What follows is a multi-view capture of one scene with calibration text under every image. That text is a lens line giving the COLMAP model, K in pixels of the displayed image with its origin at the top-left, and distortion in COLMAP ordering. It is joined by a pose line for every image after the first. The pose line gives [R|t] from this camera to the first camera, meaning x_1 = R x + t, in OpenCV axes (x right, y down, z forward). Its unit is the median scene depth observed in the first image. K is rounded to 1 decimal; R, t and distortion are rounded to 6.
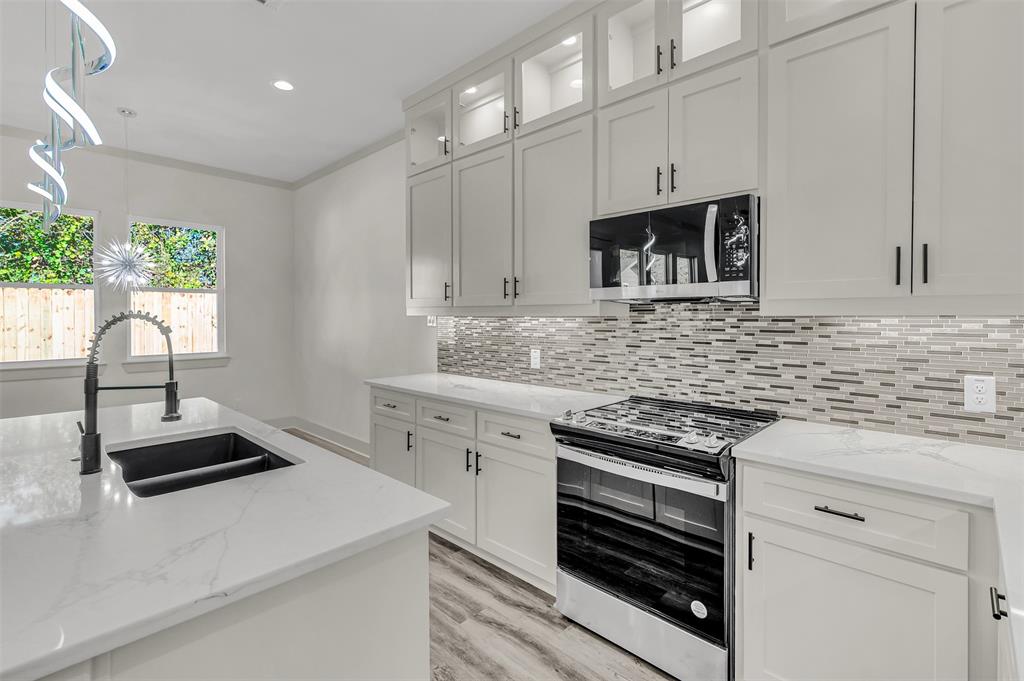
lens RADIAL K [[467.8, 0, 519.1], [0, 467.8, 321.3], [0, 0, 1]] dist [-0.003061, 0.000999]
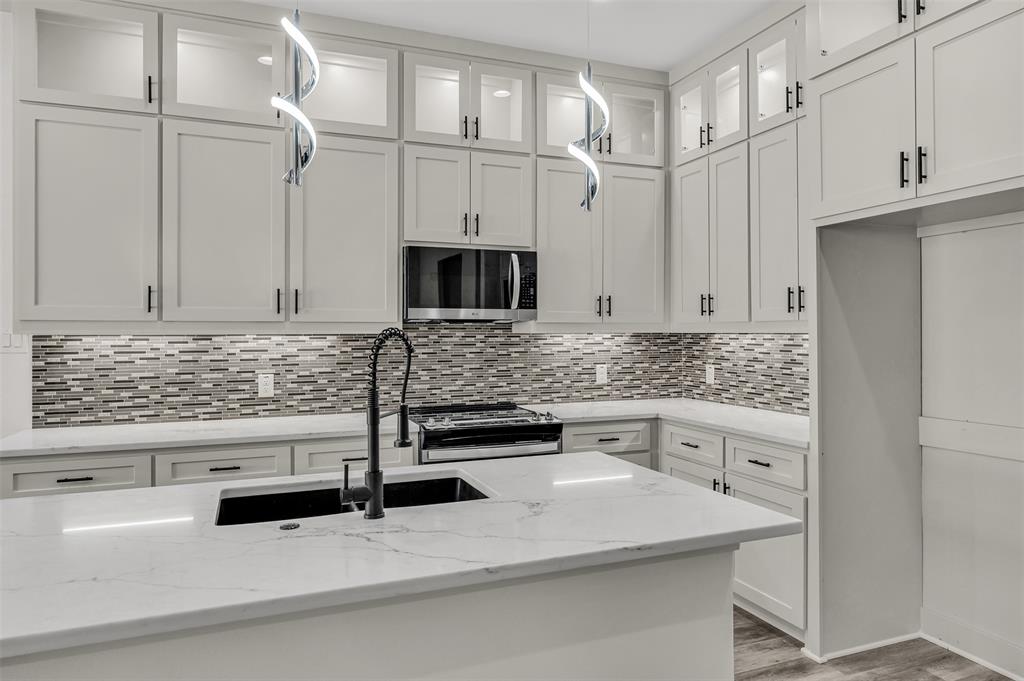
lens RADIAL K [[648.1, 0, 510.6], [0, 648.1, 333.1], [0, 0, 1]] dist [-0.004023, 0.001741]
pose [[0.425979, -0.000460, 0.904733, -0.998813], [0.012747, 0.999904, -0.005494, -0.001462], [-0.904643, 0.013873, 0.425943, 0.139227]]
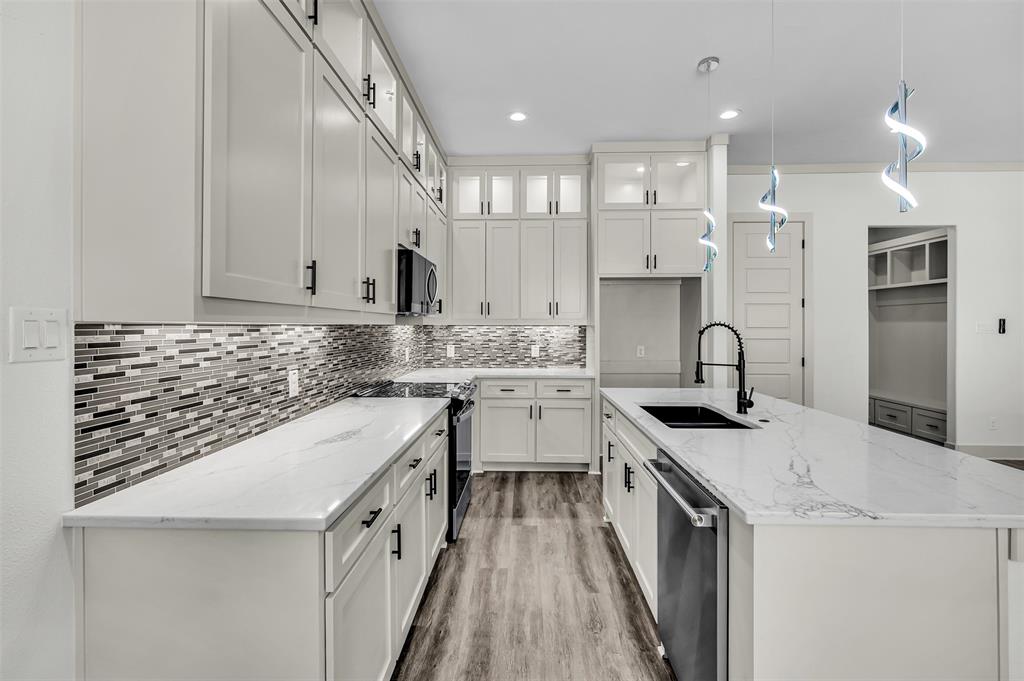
lens RADIAL K [[467.8, 0, 510.5], [0, 467.8, 324.1], [0, 0, 1]] dist [-0.003061, 0.000999]
pose [[-0.661074, 0.003234, 0.750314, -0.884297], [0.008411, 0.999960, 0.003100, -0.013011], [-0.750274, 0.008360, -0.661074, 1.488572]]
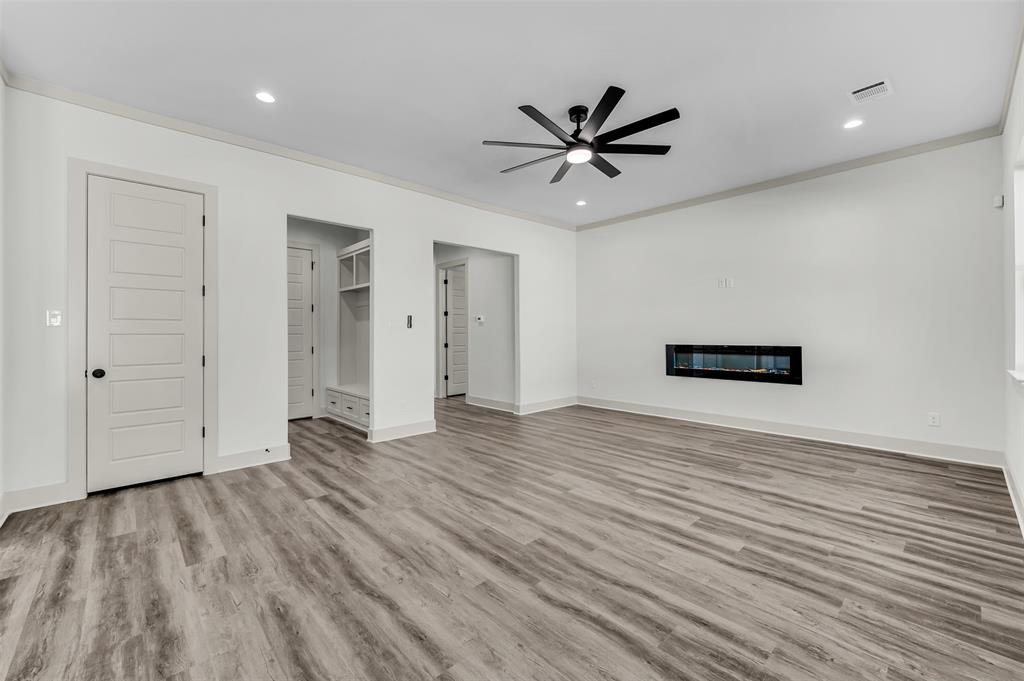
lens RADIAL K [[416.7, 0, 515.5], [0, 416.7, 330.4], [0, 0, 1]] dist [0.001710, -0.000399]
pose [[-0.998163, 0.006860, 0.060194, -1.394281], [0.006990, 0.999974, 0.001941, 0.057353], [-0.060179, 0.002358, -0.998185, 0.700539]]
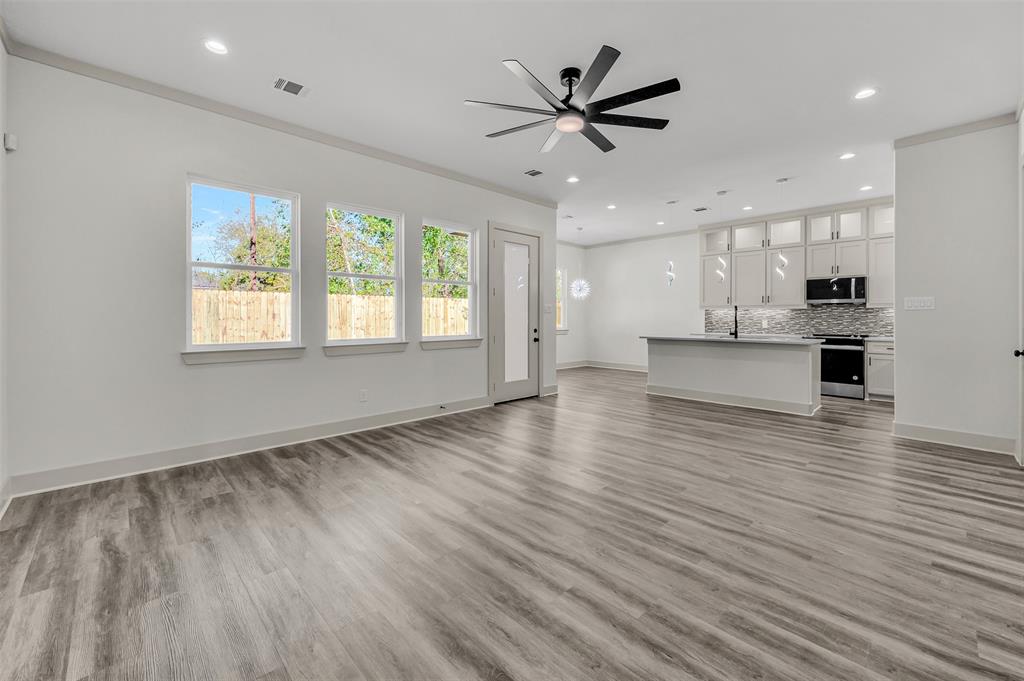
lens RADIAL K [[416.7, 0, 518.2], [0, 416.7, 316.9], [0, 0, 1]] dist [0.001710, -0.000399]
pose [[0.999382, 0.002875, -0.035031, -1.626620], [-0.003307, 0.999919, -0.012286, 0.084776], [0.034993, 0.012394, 0.999311, -1.844446]]
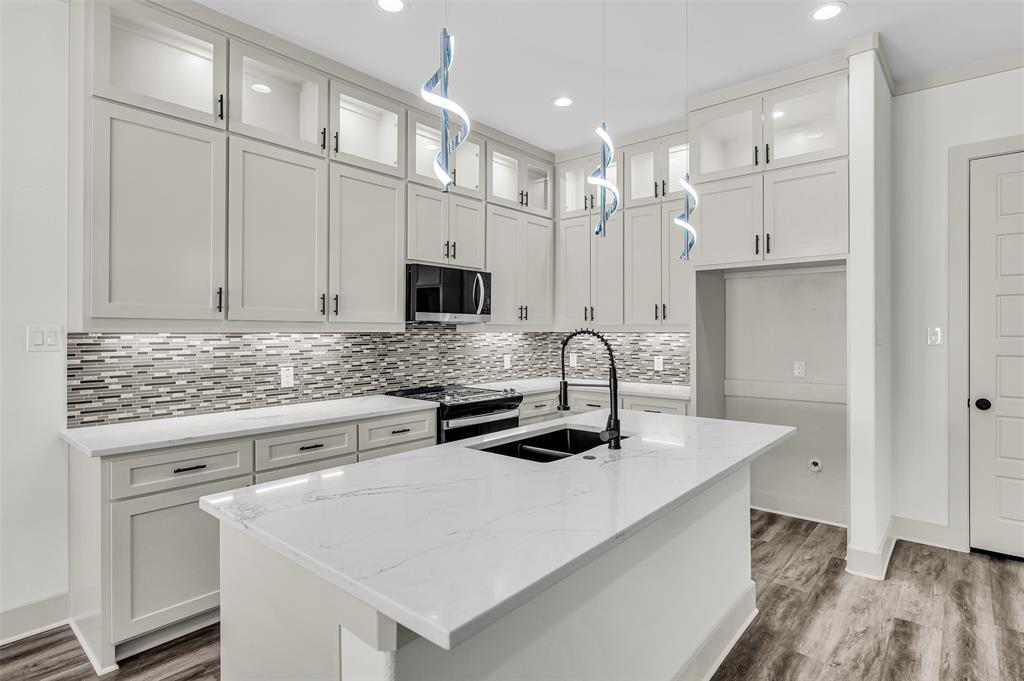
lens RADIAL K [[527.2, 0, 511.0], [0, 527.2, 331.9], [0, 0, 1]] dist [-0.000283, -0.001968]
pose [[-0.044907, 0.001056, 0.998991, -1.285709], [0.011424, 0.999935, -0.000543, -0.007471], [-0.998926, 0.011388, -0.044916, 0.719382]]
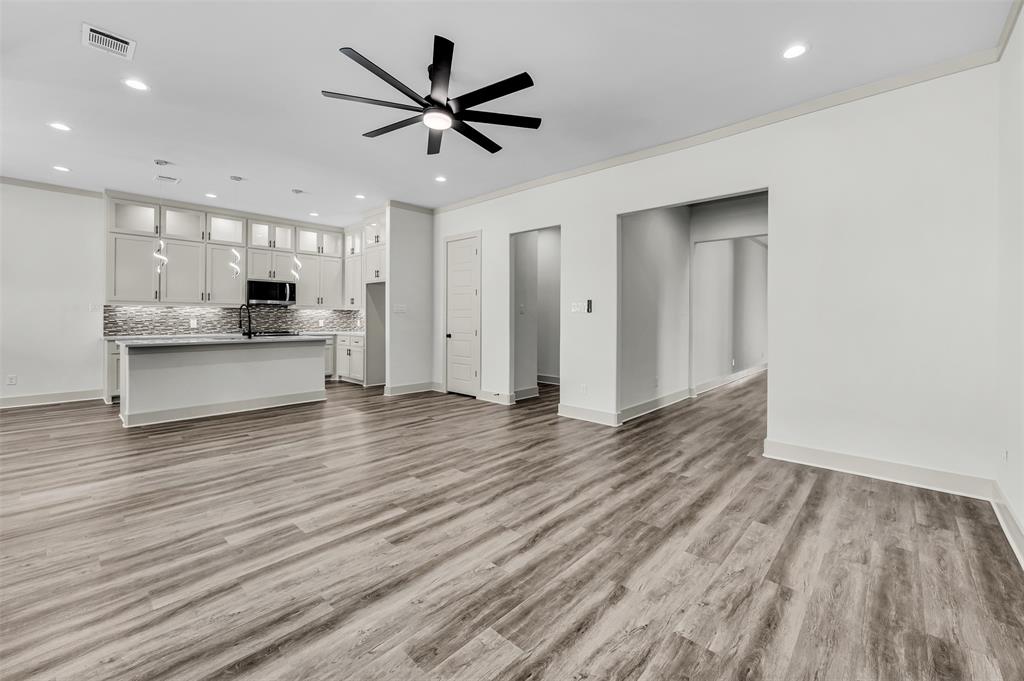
lens RADIAL K [[416.7, 0, 510.1], [0, 416.7, 320.5], [0, 0, 1]] dist [0.001710, -0.000399]
pose [[-0.011963, -0.004421, 0.999919, -2.708883], [0.004961, 0.999978, 0.004480, 0.072464], [-0.999916, 0.005014, -0.011941, -0.820959]]
